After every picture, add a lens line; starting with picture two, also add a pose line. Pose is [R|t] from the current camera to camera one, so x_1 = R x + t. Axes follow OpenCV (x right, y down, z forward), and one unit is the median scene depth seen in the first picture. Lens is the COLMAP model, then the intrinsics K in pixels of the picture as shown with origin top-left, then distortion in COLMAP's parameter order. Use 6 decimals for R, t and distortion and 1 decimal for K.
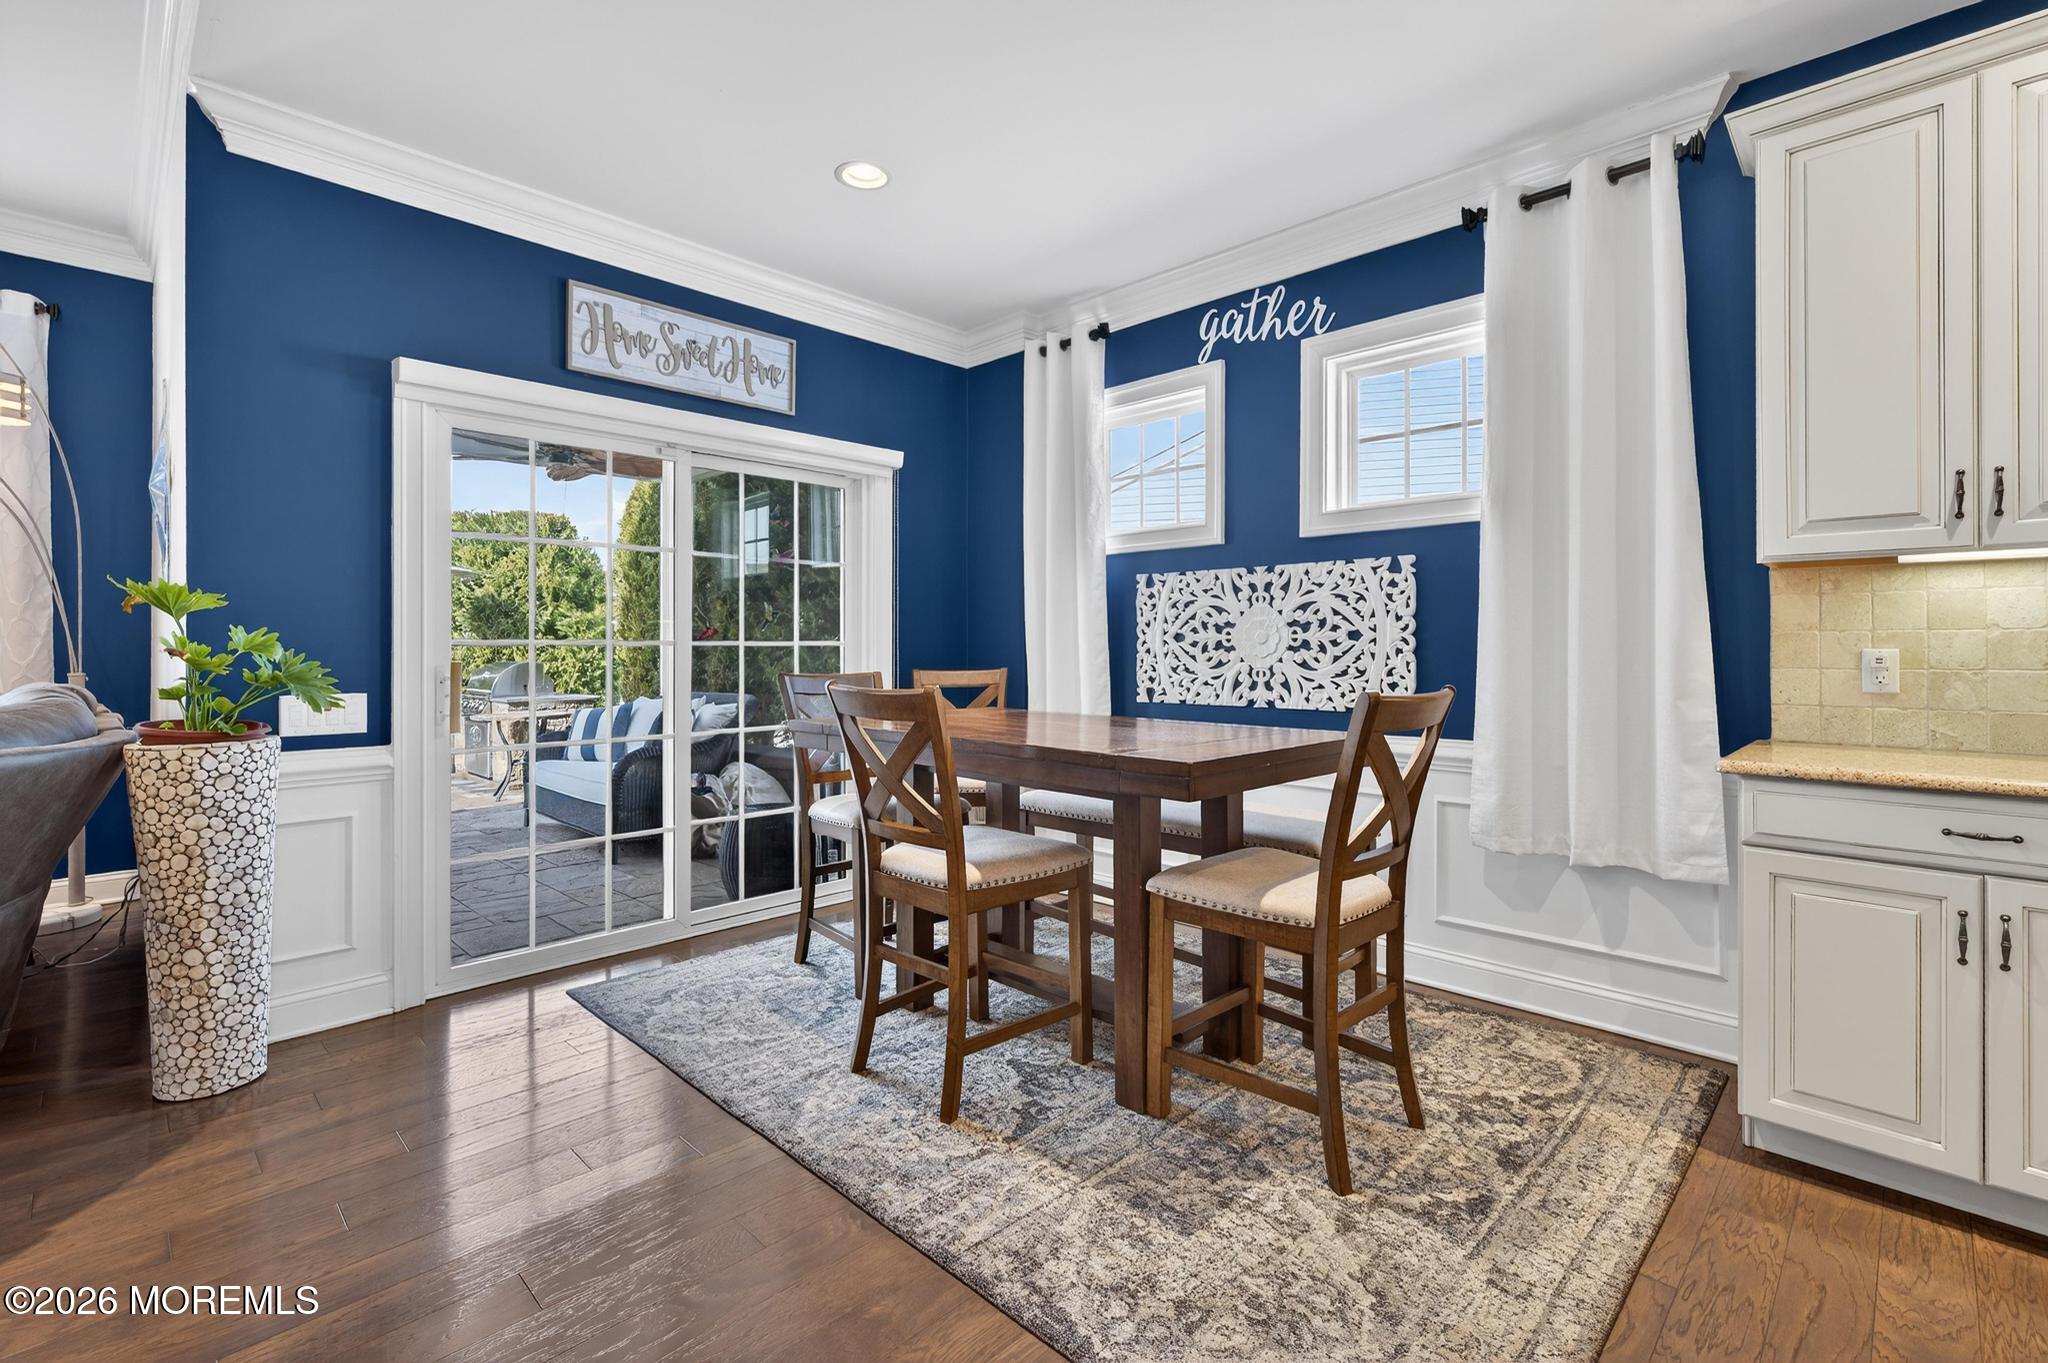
lens RADIAL K [[904.0, 0, 1005.0], [0, 904.0, 642.3], [0, 0, 1]] dist [0.002115, 0.001274]
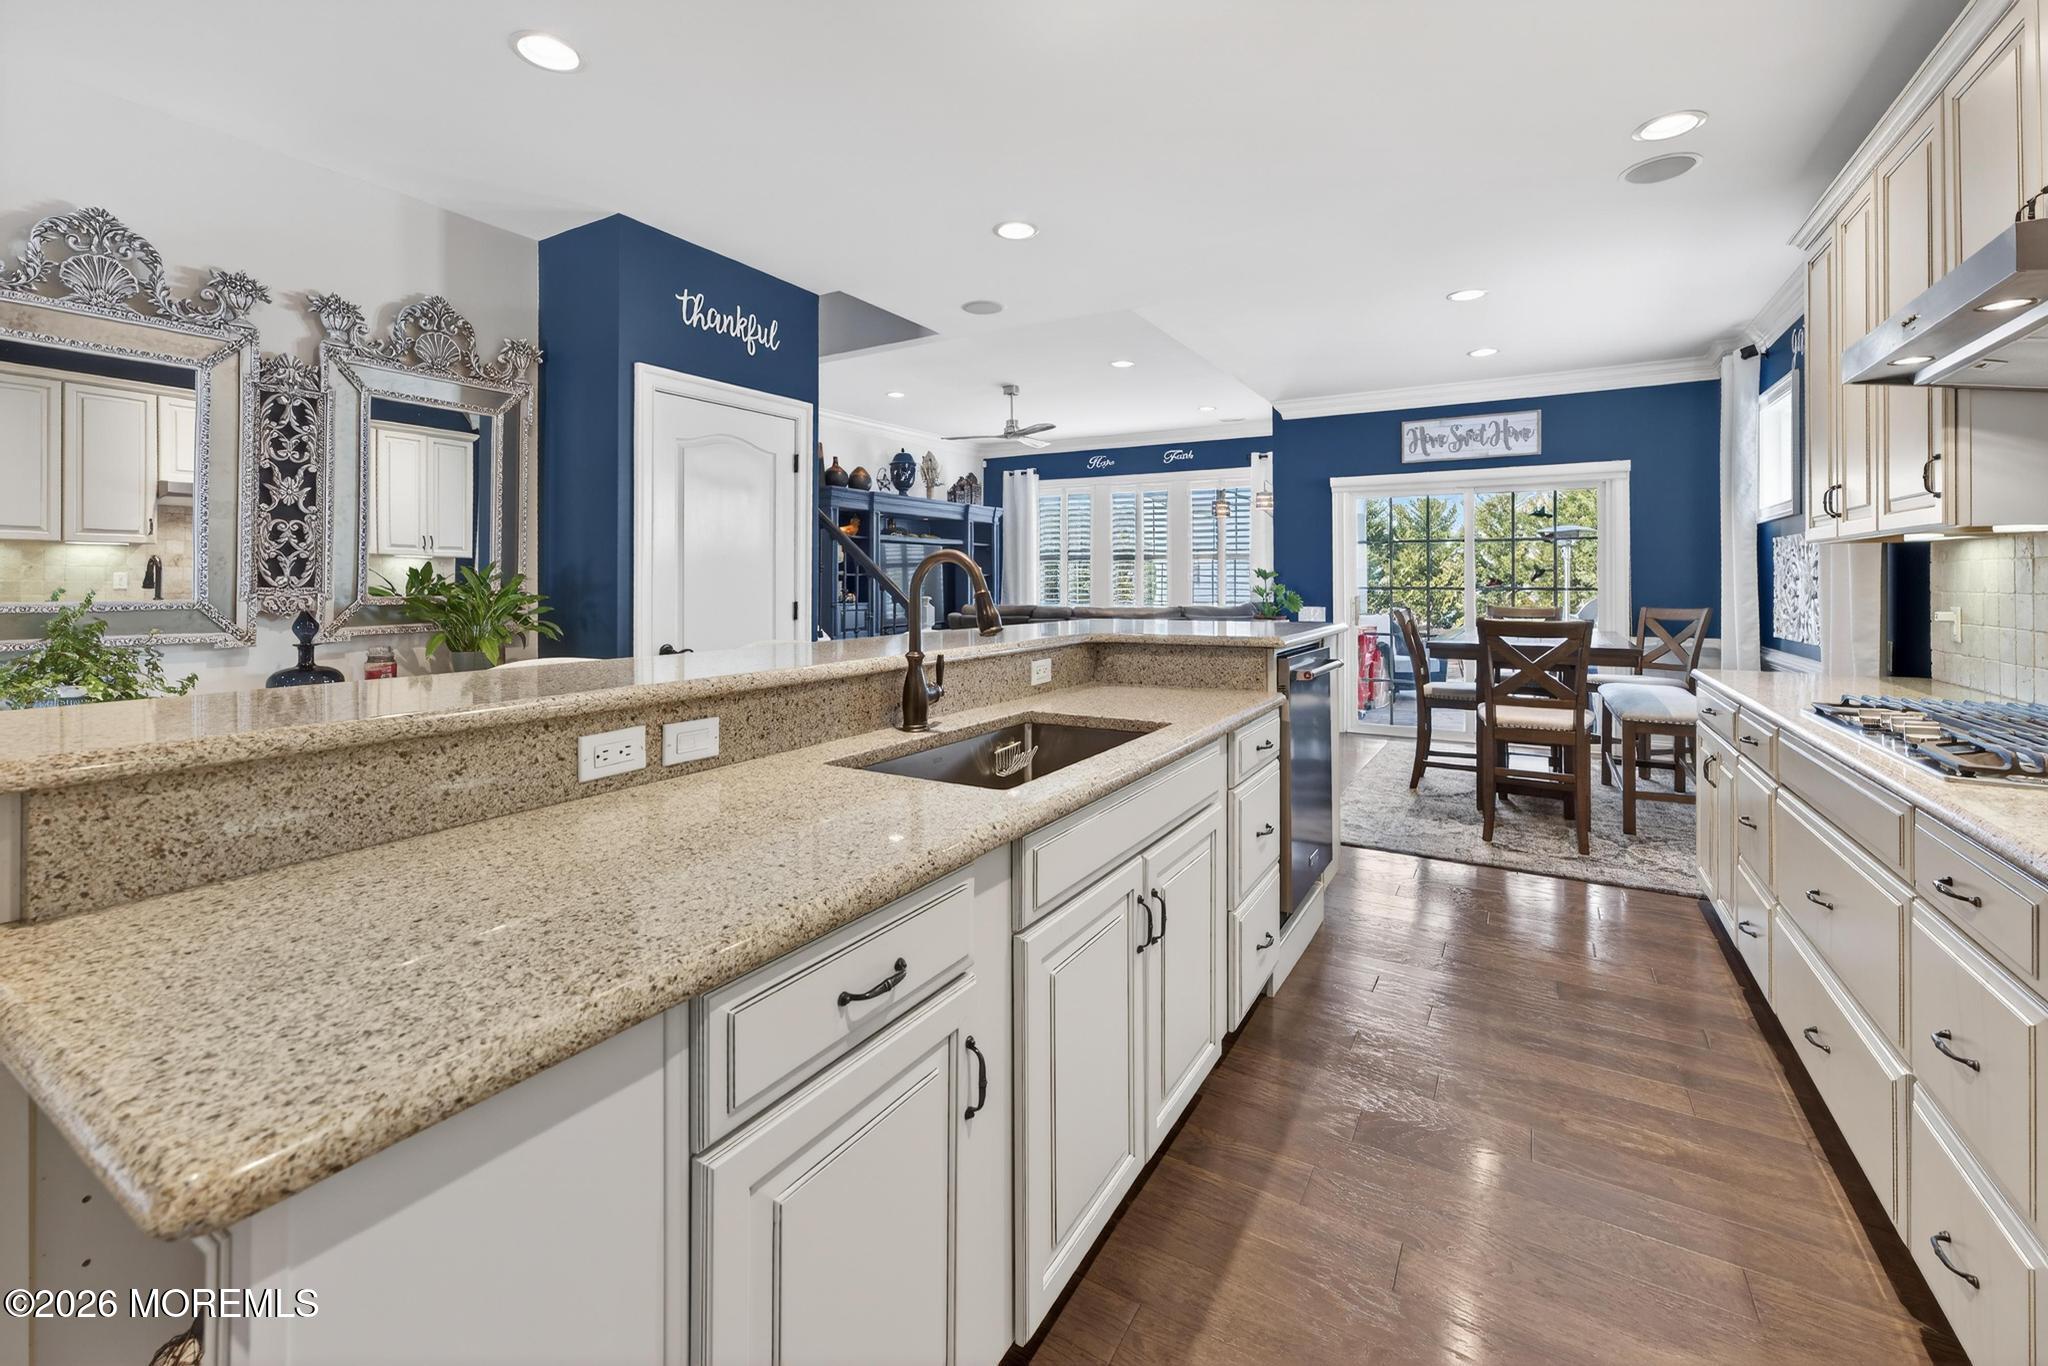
lens RADIAL K [[860.6, 0, 1016.0], [0, 860.6, 575.4], [0, 0, 1]] dist [0.006373, -0.000169]
pose [[0.243621, -0.005420, -0.969855, 1.198608], [0.006006, 0.999974, -0.004080, -0.025714], [0.969852, -0.004831, 0.243647, -0.378396]]
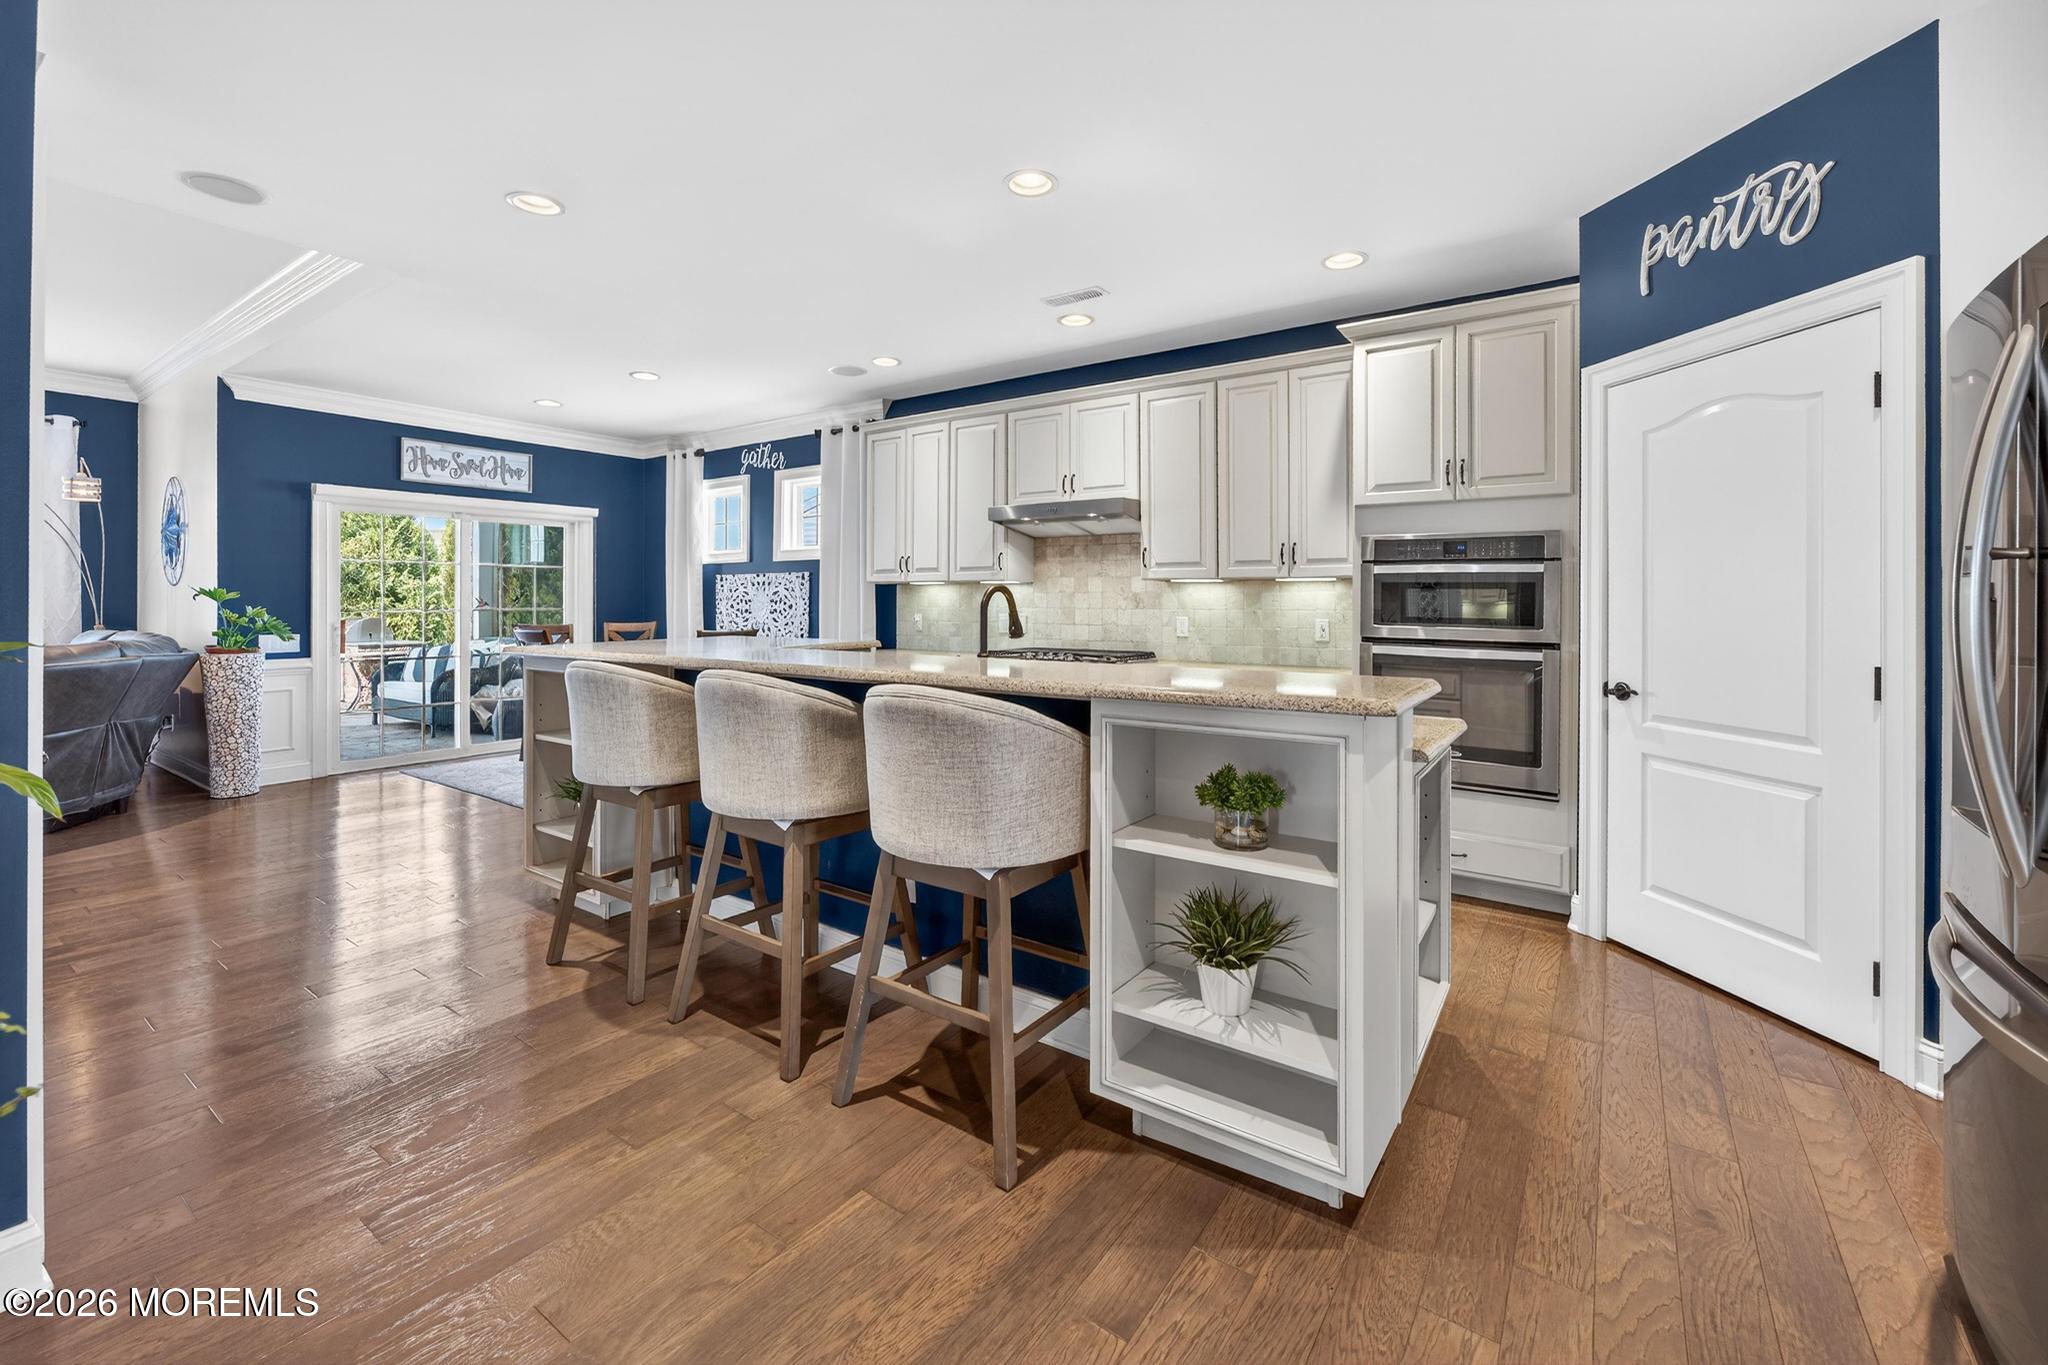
lens RADIAL K [[860.6, 0, 1025.8], [0, 860.6, 595.9], [0, 0, 1]] dist [0.006373, -0.000169]
pose [[0.986593, 0.001203, 0.163198, 0.568334], [-0.001329, 0.999999, 0.000663, -0.033926], [-0.163197, -0.000871, 0.986593, -1.111772]]
